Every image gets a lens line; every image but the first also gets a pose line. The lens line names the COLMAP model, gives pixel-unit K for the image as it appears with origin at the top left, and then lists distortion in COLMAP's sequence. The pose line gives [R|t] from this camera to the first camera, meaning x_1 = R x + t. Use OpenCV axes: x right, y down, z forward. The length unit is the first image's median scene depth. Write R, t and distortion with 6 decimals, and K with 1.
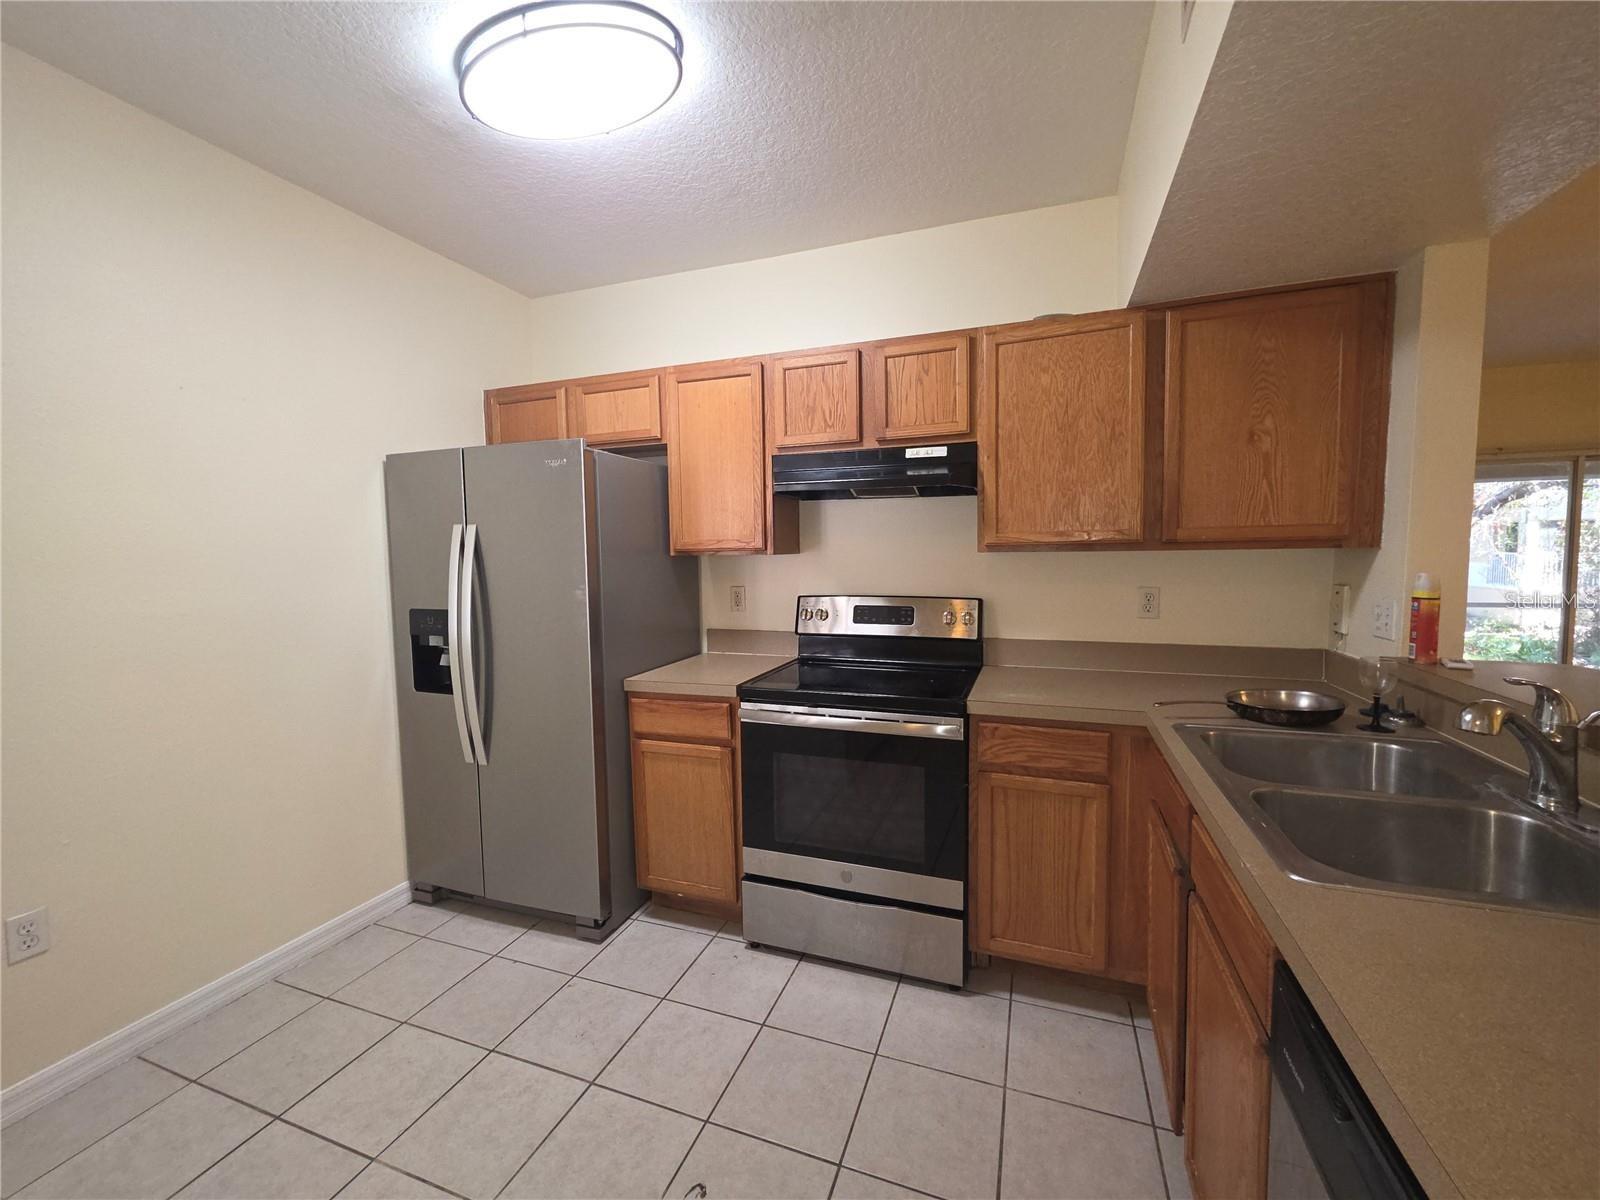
lens RADIAL K [[630.2, 0, 802.8], [0, 630.2, 587.9], [0, 0, 1]] dist [-0.000713, -0.000341]
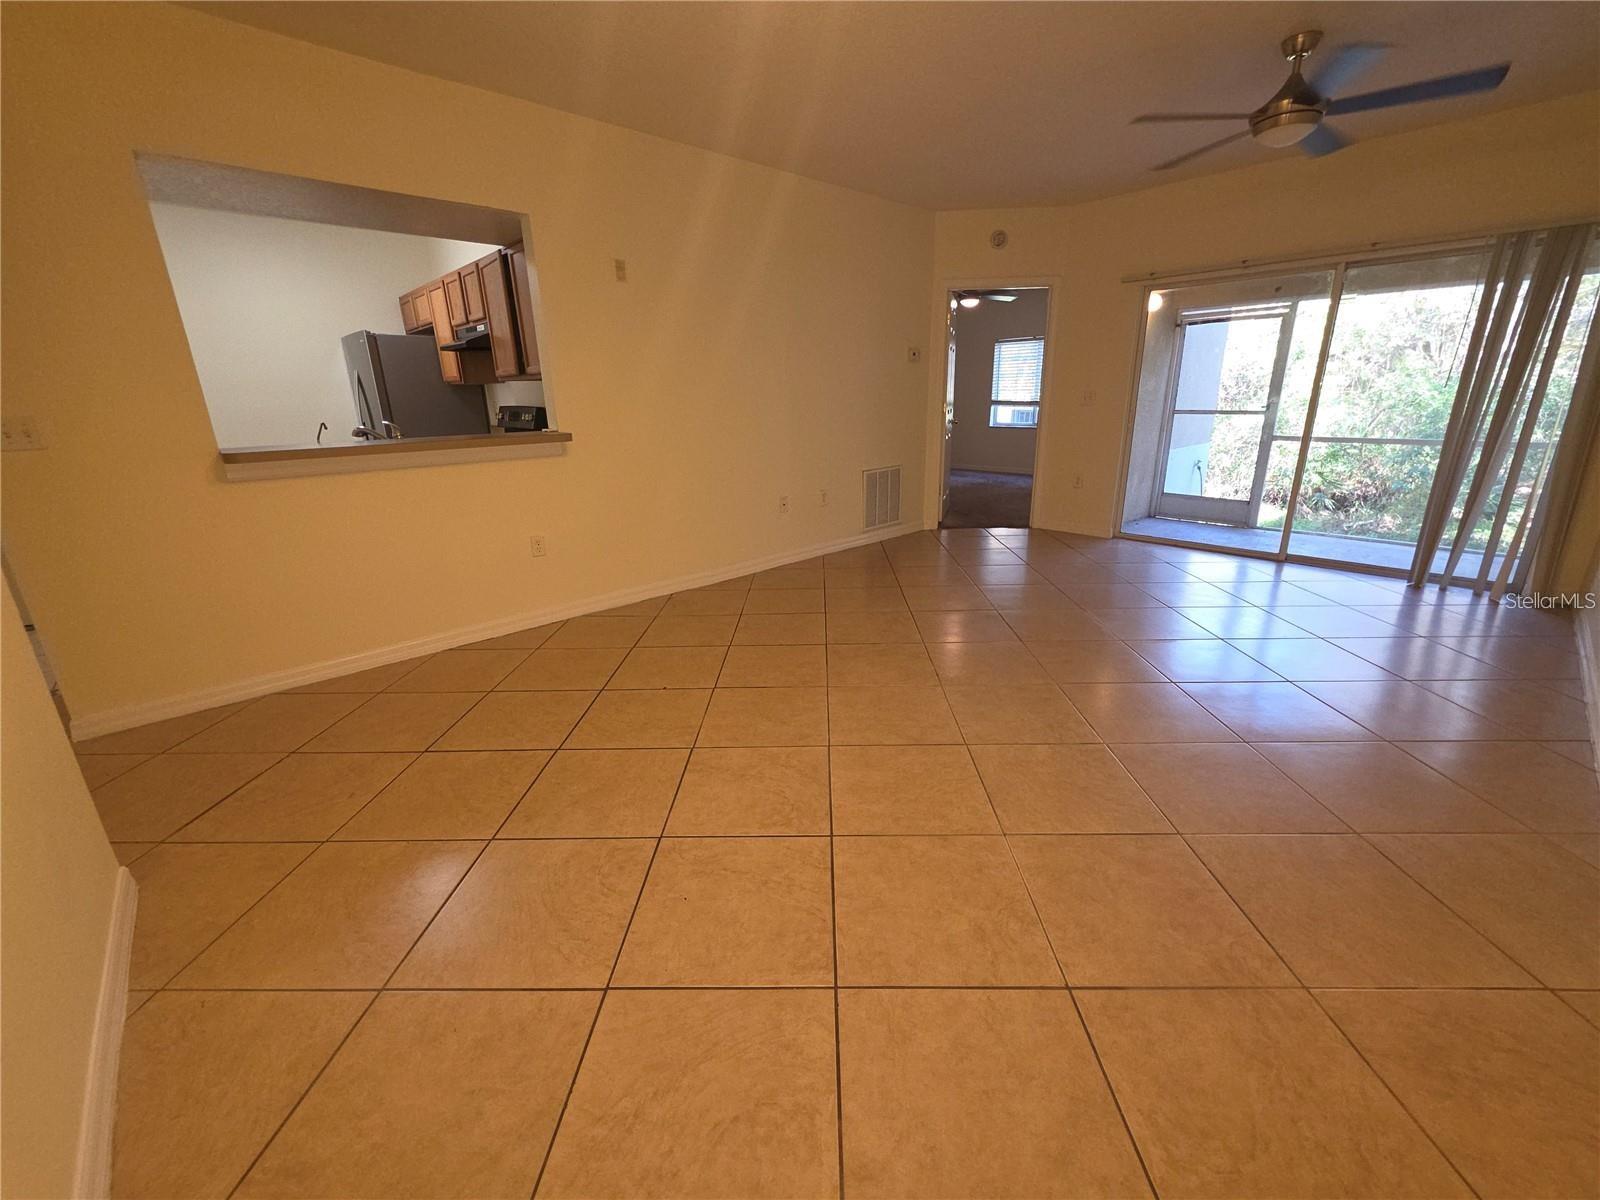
lens RADIAL K [[630.2, 0, 802.8], [0, 630.2, 587.9], [0, 0, 1]] dist [-0.000713, -0.000341]
pose [[0.903251, 0.121722, -0.411486, 1.655735], [-0.016455, 0.968045, 0.250237, 0.048682], [0.428796, -0.219256, 0.876391, -0.383835]]
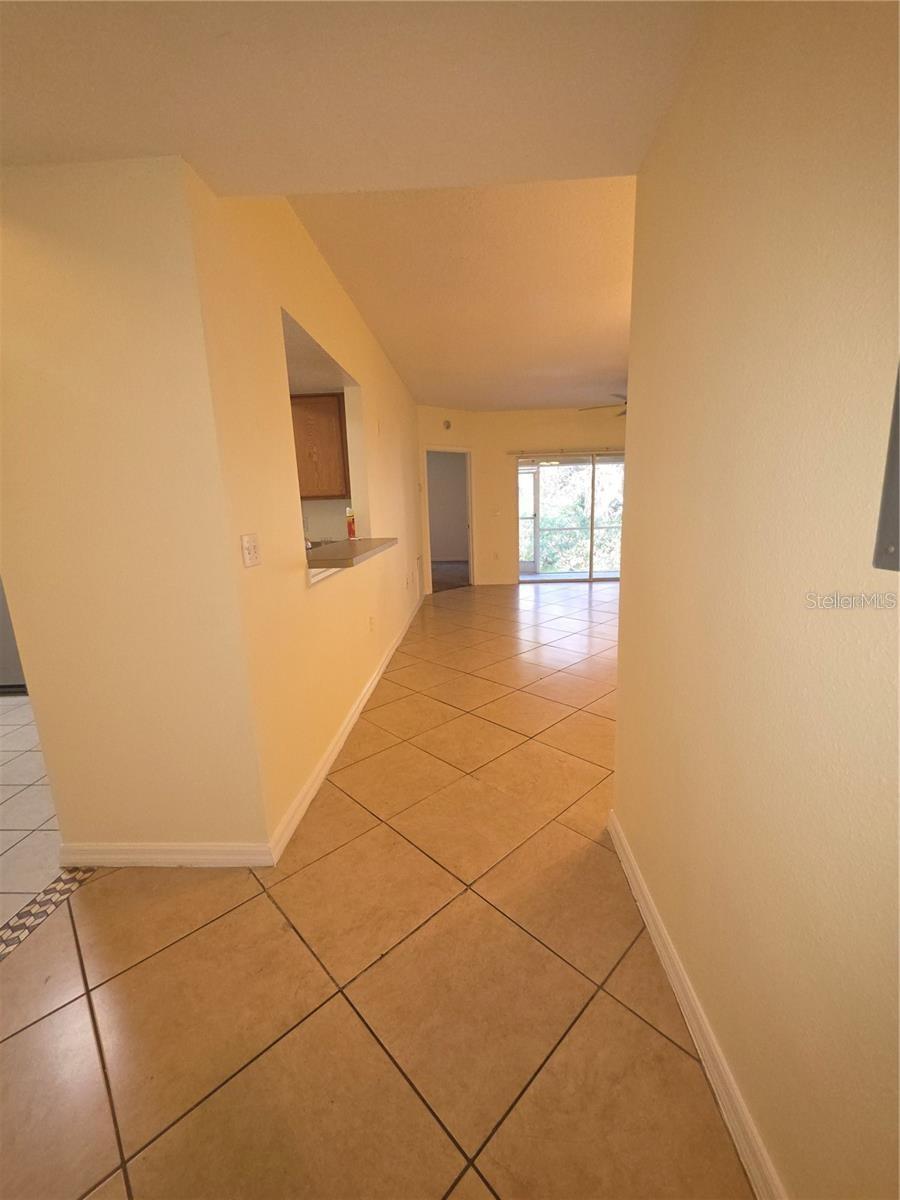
lens RADIAL K [[472.6, 0, 468.1], [0, 472.6, 600.2], [0, 0, 1]] dist [-0.000713, -0.000341]
pose [[0.943239, -0.082669, 0.321662, 0.462565], [0.038149, 0.989083, 0.142333, 0.063744], [-0.329917, -0.121983, 0.936096, -0.736470]]
